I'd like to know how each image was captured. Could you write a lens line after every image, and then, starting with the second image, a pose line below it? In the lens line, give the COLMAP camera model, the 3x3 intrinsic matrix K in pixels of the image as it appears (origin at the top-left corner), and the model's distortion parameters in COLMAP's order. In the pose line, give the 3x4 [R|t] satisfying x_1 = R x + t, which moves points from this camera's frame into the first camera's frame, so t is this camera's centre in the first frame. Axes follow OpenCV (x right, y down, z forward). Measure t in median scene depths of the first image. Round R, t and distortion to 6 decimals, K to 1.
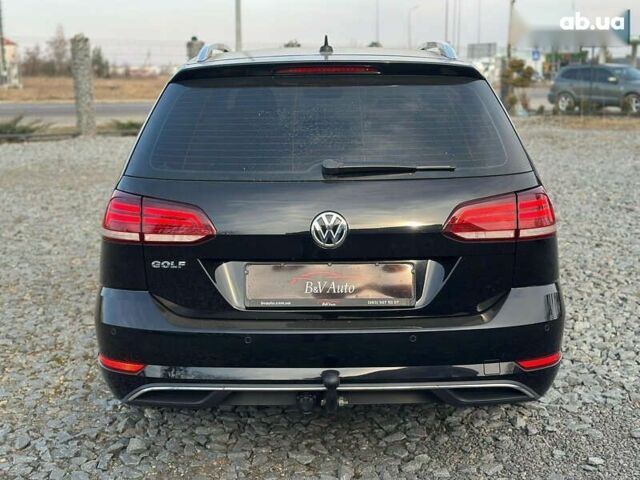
lens RADIAL K [[923.3, 0, 320.0], [0, 923.3, 240.0], [0, 0, 1]] dist [0.153853, -0.015478]
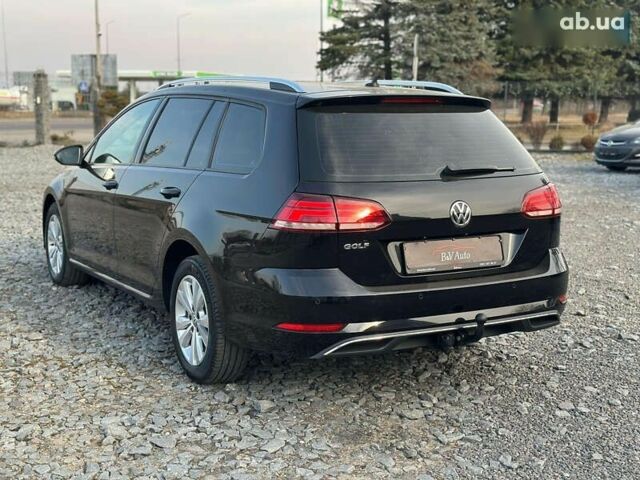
lens RADIAL K [[923.3, 0, 320.0], [0, 923.3, 240.0], [0, 0, 1]] dist [0.153853, -0.015478]
pose [[0.865011, -0.054290, 0.498807, -0.860286], [0.070447, 0.997423, -0.013608, 0.032008], [-0.496783, 0.046910, 0.866606, -0.108076]]
